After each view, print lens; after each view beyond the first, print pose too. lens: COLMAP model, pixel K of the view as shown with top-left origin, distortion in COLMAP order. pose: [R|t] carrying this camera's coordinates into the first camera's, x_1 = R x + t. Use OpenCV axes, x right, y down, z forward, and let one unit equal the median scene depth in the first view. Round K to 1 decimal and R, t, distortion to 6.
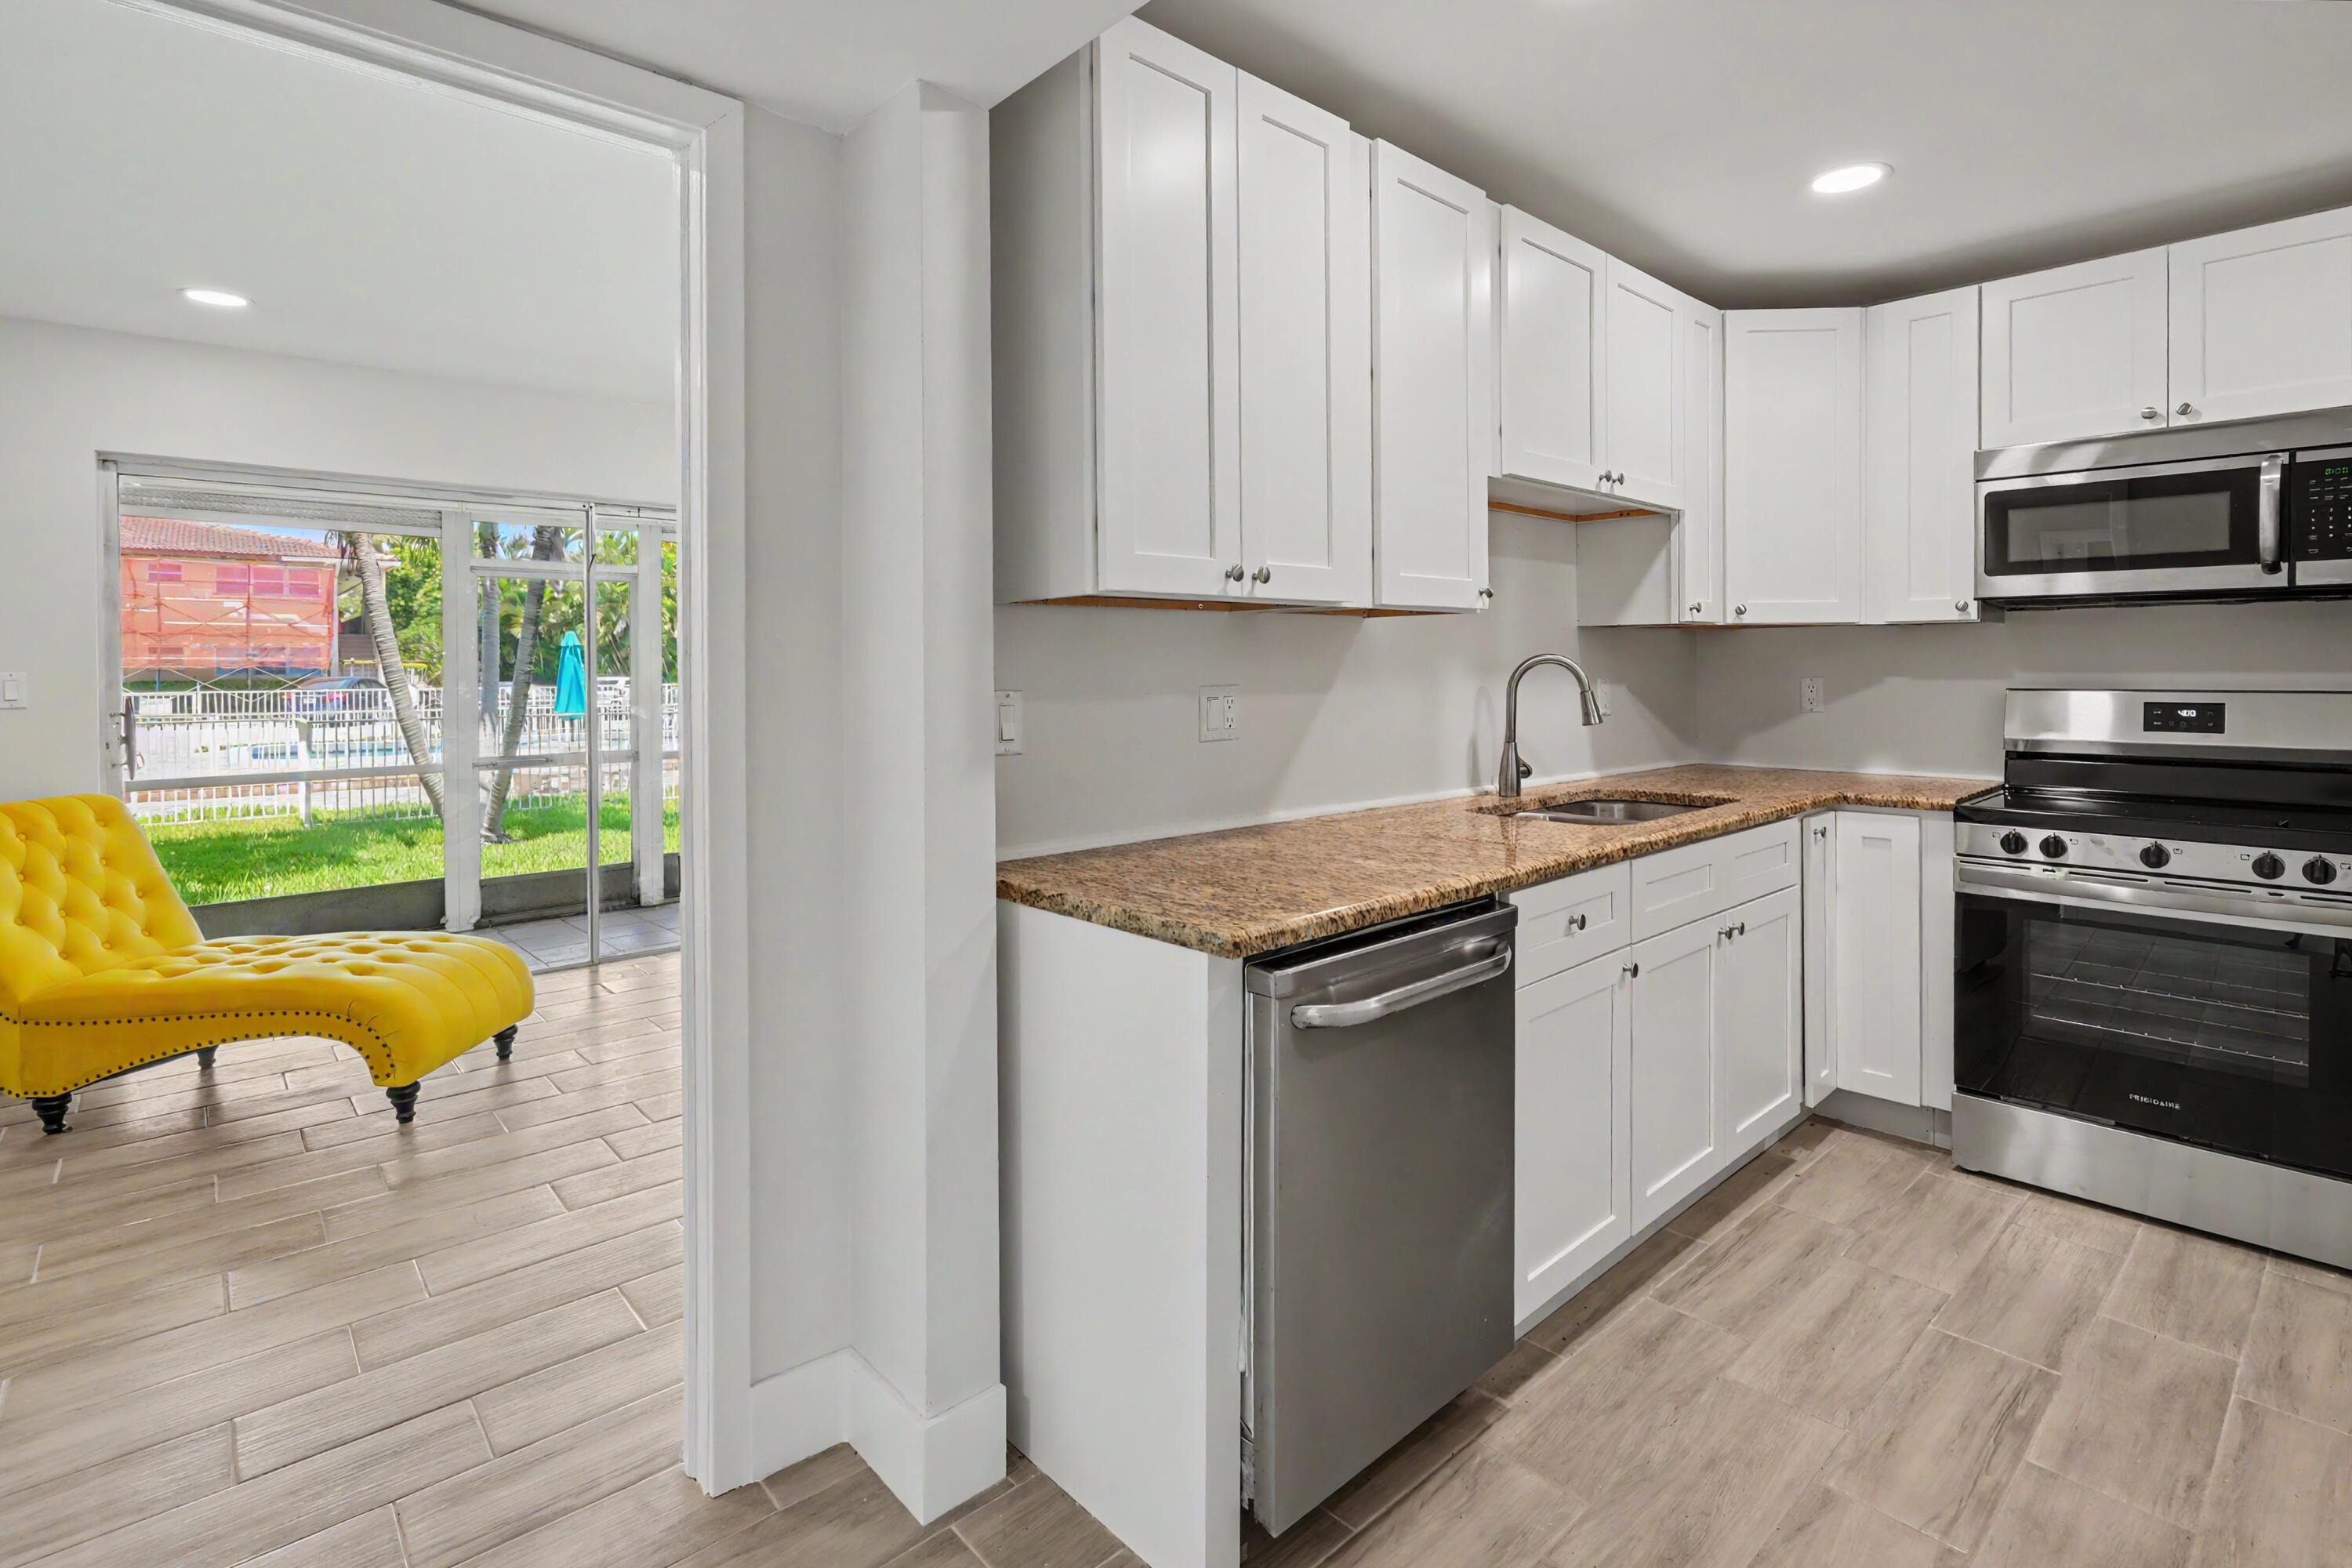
lens RADIAL K [[1133.1, 0, 1182.9], [0, 1133.1, 679.9], [0, 0, 1]] dist [-0.000807, -0.000181]
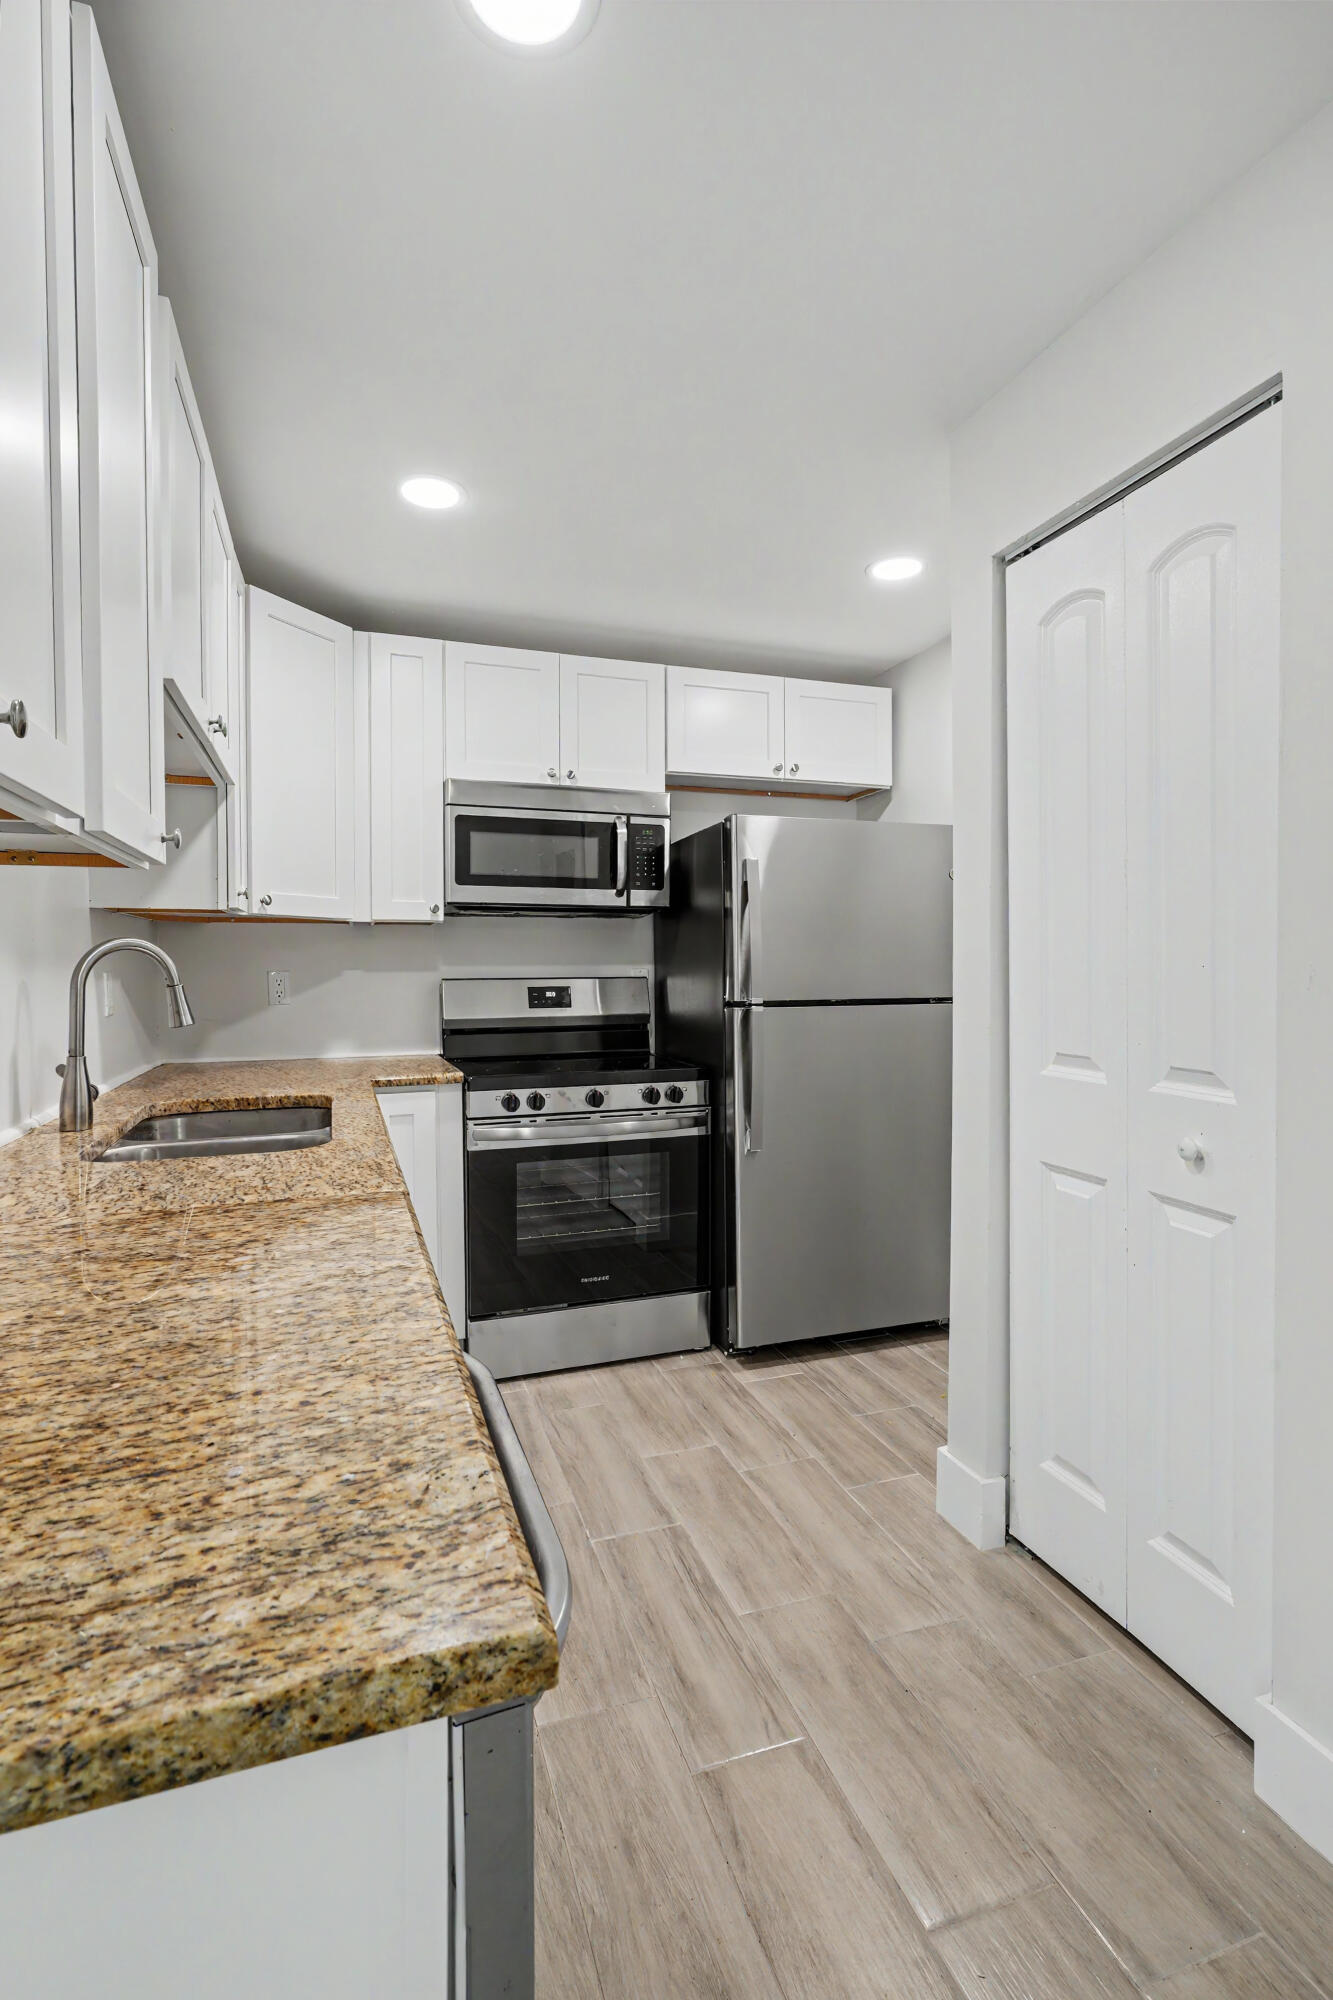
lens RADIAL K [[926.6, 0, 661.2], [0, 926.6, 981.1], [0, 0, 1]] dist [-0.002458, -0.000480]
pose [[0.401318, -0.012966, 0.915847, -0.110951], [0.013815, 0.999872, 0.008102, 0.006253], [-0.915835, 0.009401, 0.401446, 0.427193]]
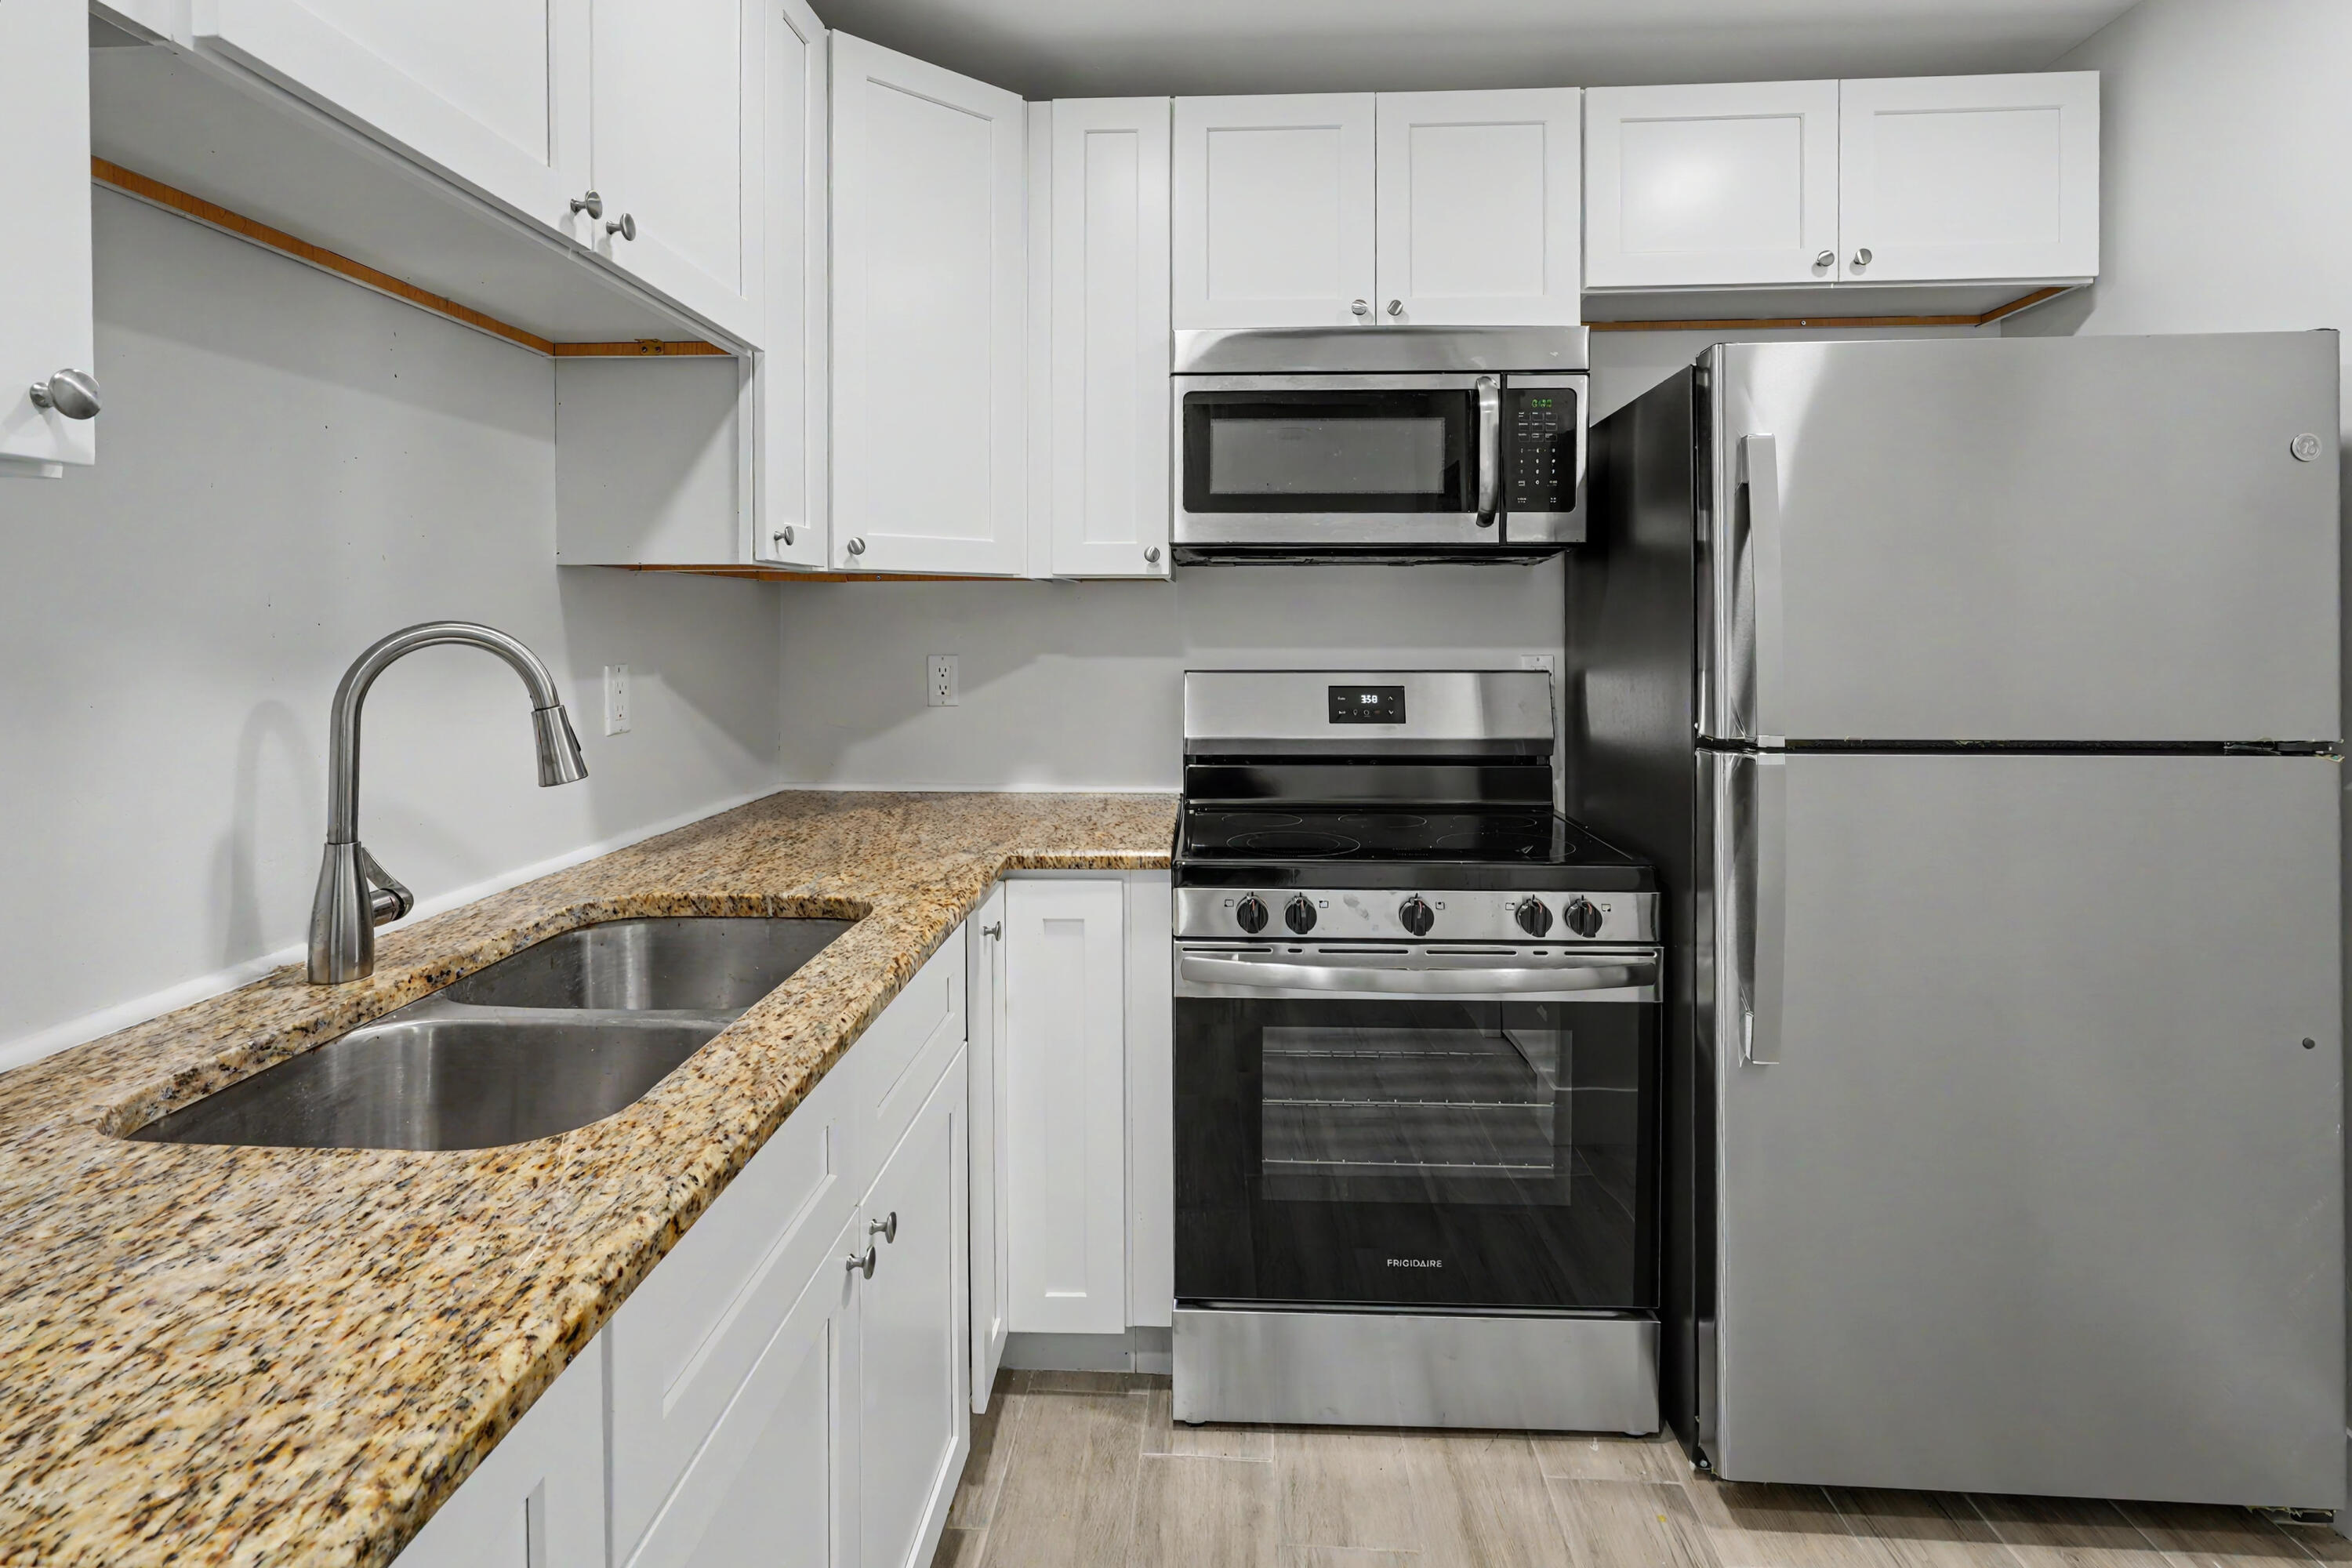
lens RADIAL K [[1132.4, 0, 1165.2], [0, 1132.4, 632.6], [0, 0, 1]] dist [-0.015499, 0.012747]
pose [[0.722552, -0.001293, 0.691315, 0.232536], [0.004894, 0.999983, -0.003245, -0.016547], [-0.691299, 0.005728, 0.722546, 0.533881]]
